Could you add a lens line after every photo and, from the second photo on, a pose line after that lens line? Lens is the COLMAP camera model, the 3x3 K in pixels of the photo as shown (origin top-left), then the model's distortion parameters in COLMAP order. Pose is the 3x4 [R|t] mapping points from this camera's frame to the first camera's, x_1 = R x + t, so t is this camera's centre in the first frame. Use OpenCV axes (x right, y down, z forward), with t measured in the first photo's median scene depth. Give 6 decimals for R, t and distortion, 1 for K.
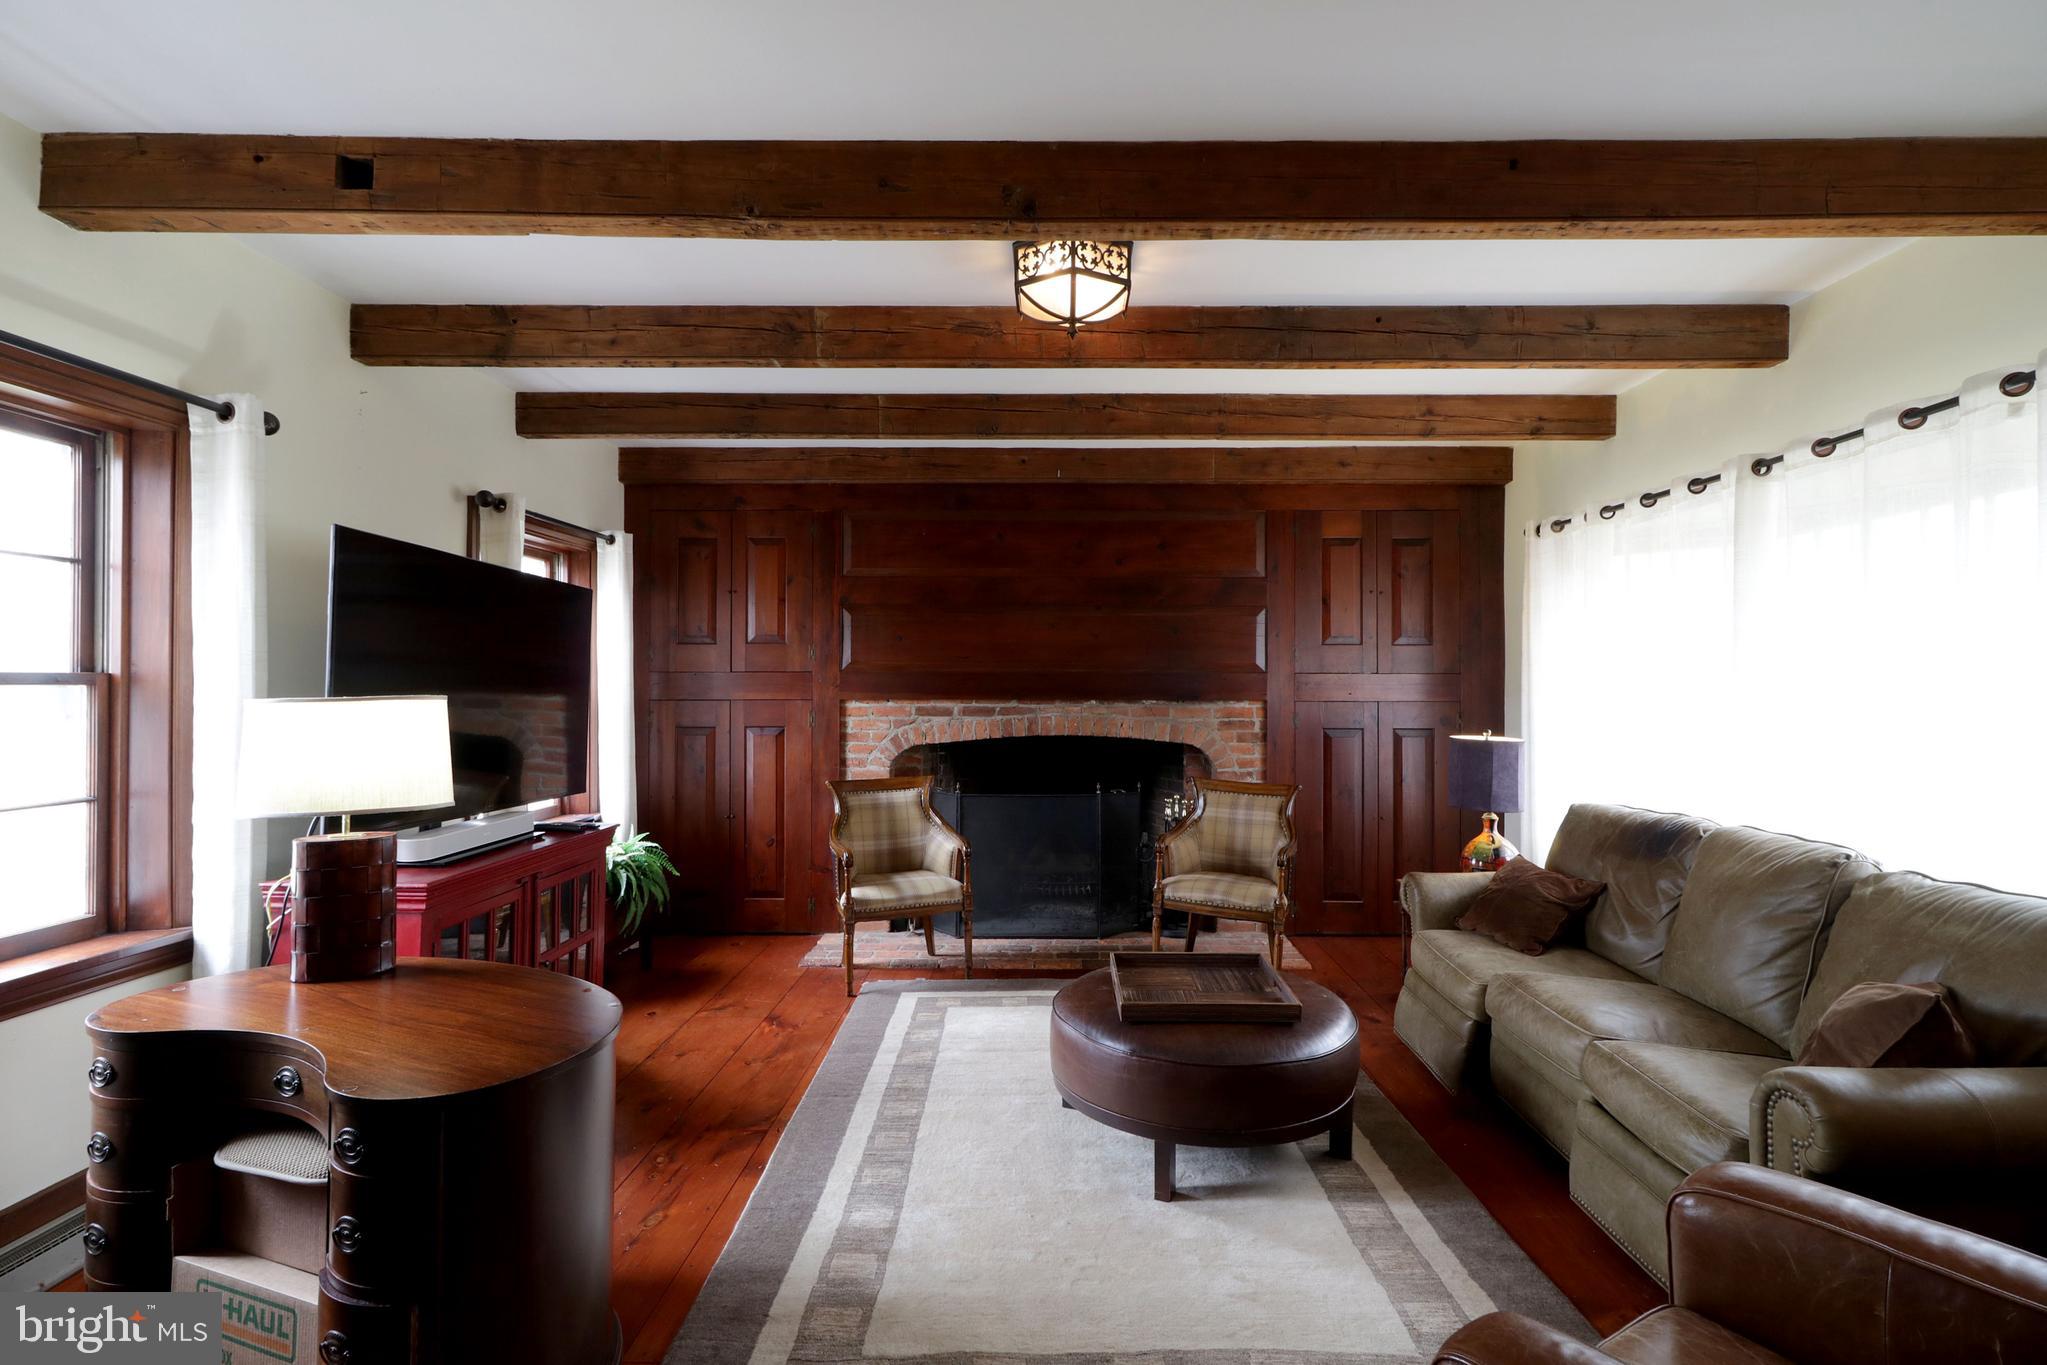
lens RADIAL K [[962.8, 0, 1023.5], [0, 962.8, 682.5], [0, 0, 1]] dist [0.000035, 0.000004]
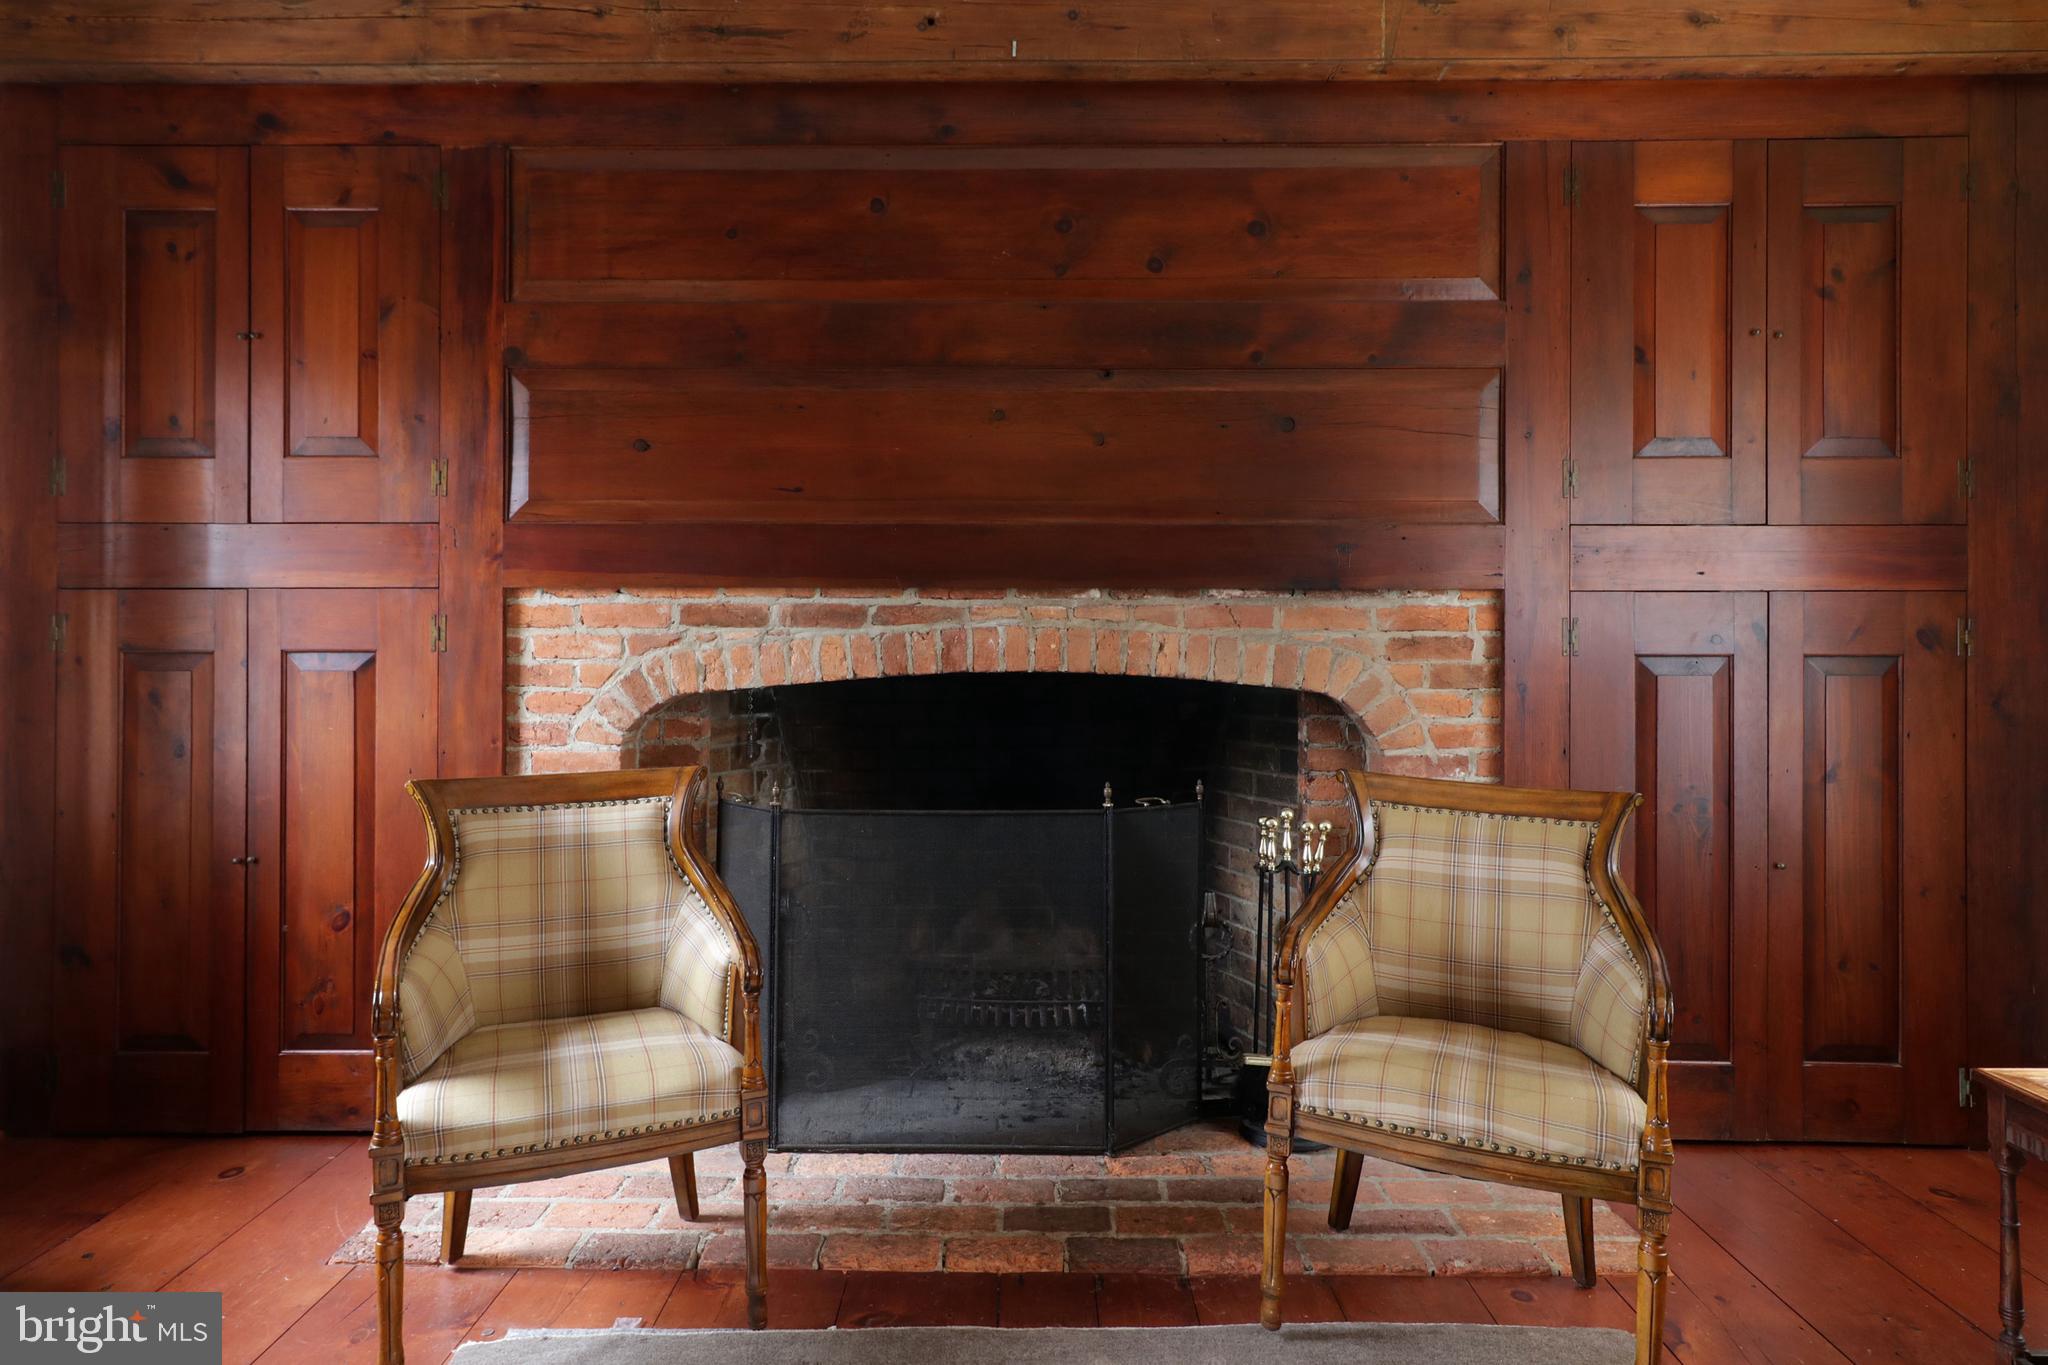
lens RADIAL K [[1132.5, 0, 988.3], [0, 1132.5, 657.9], [0, 0, 1]] dist [0.017830, 0.000259]
pose [[0.999957, 0.000000, -0.009250, 0.029781], [0.000070, 0.999971, 0.007566, 0.045122], [0.009250, -0.007566, 0.999929, 0.495144]]
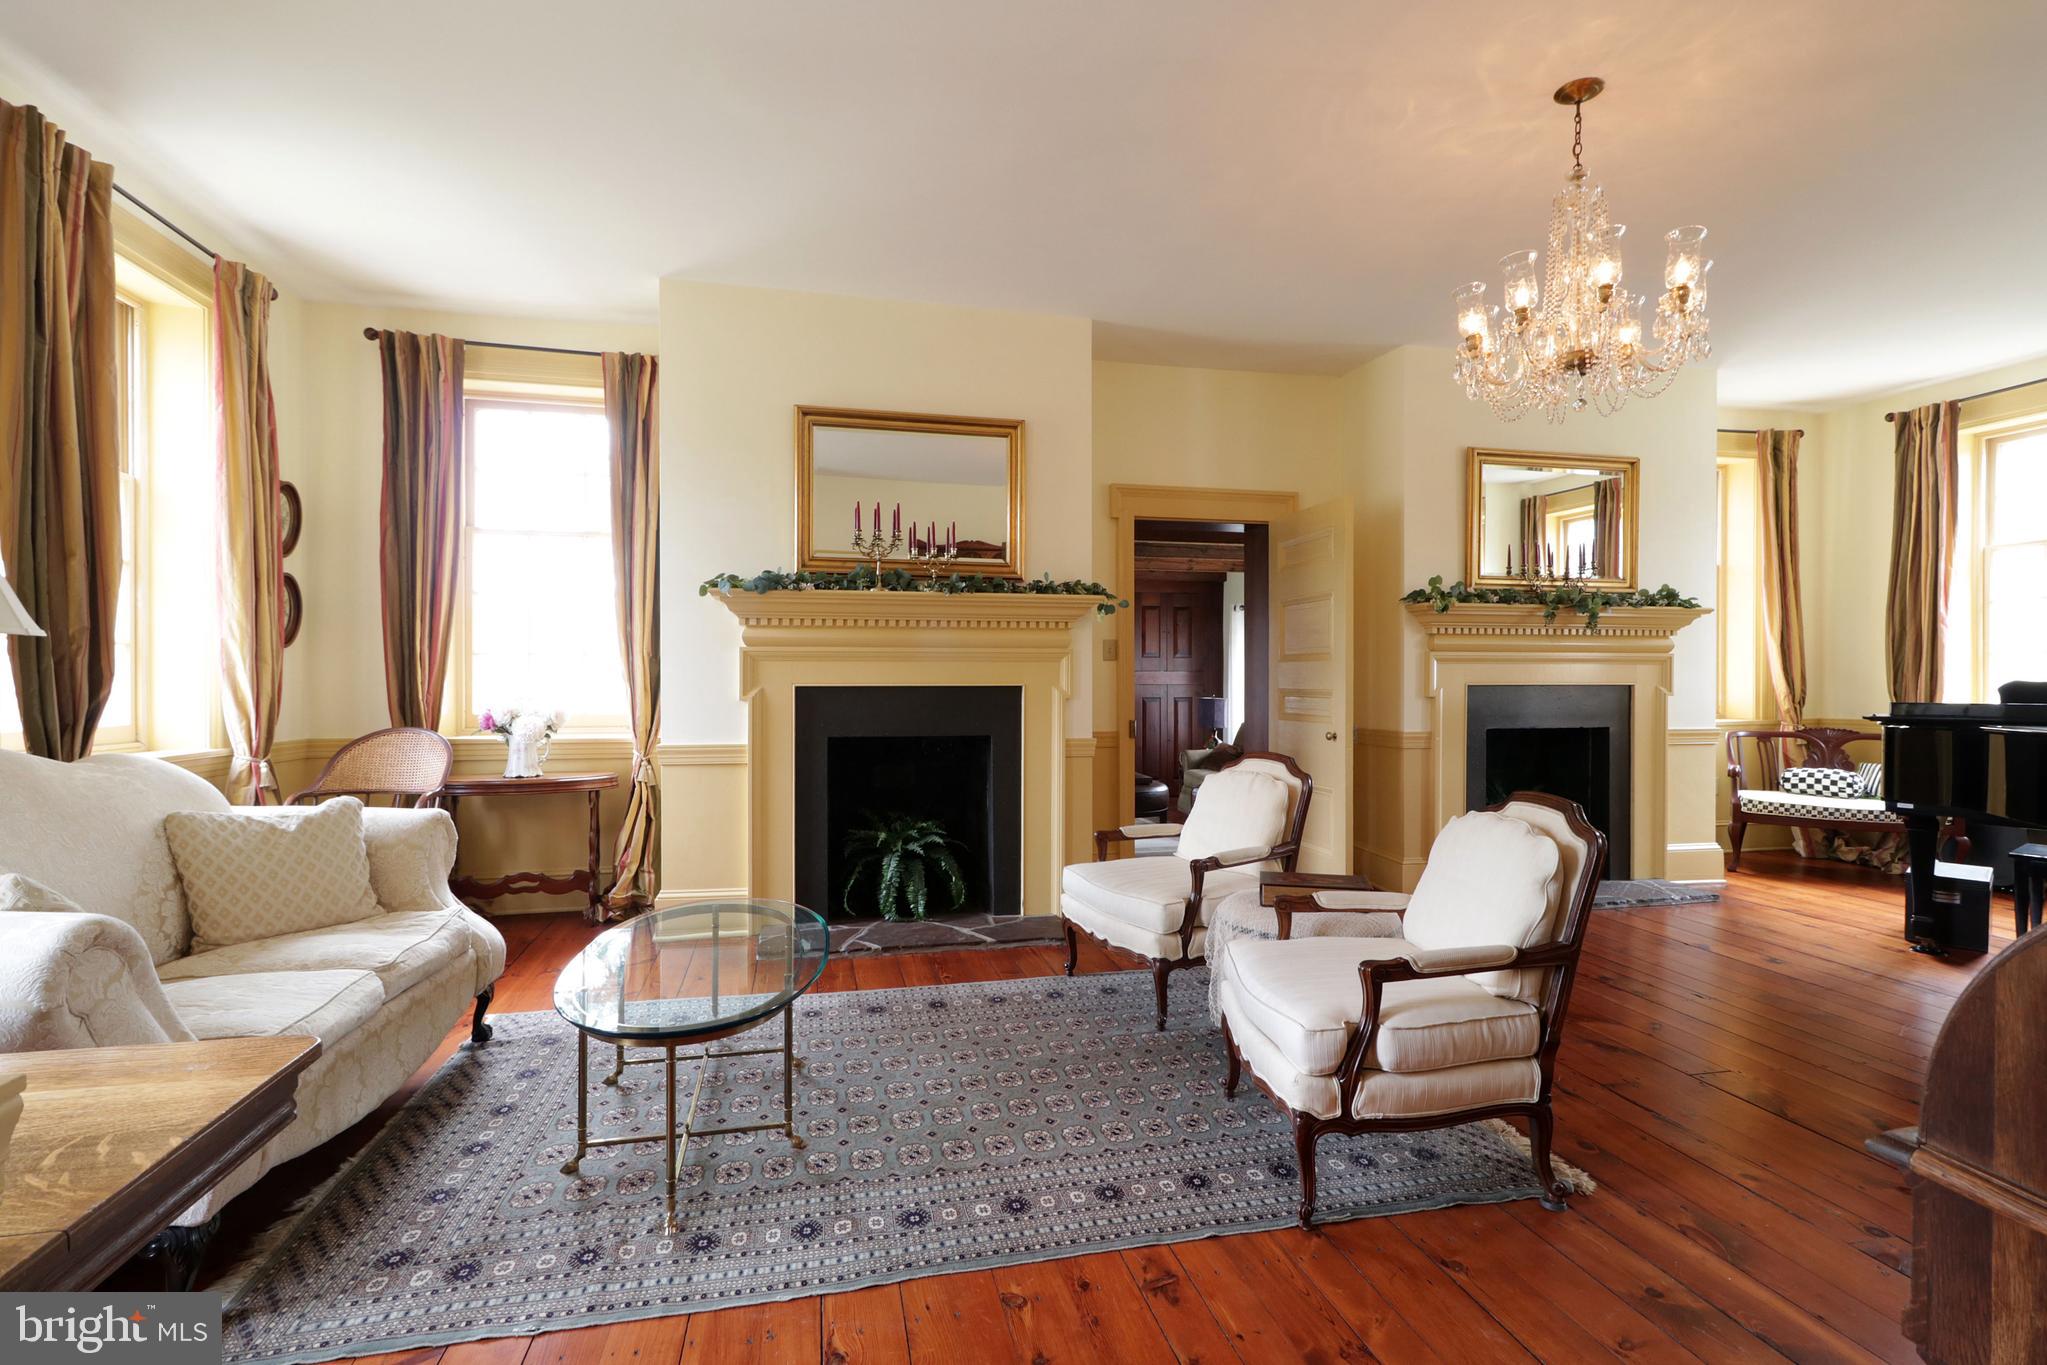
lens RADIAL K [[962.8, 0, 1023.5], [0, 962.8, 682.5], [0, 0, 1]] dist [0.000035, 0.000004]
pose [[0.974557, -0.003484, 0.224114, -0.386883], [0.002262, 0.999981, 0.005710, 0.002885], [-0.224130, -0.005058, 0.974546, -0.925352]]
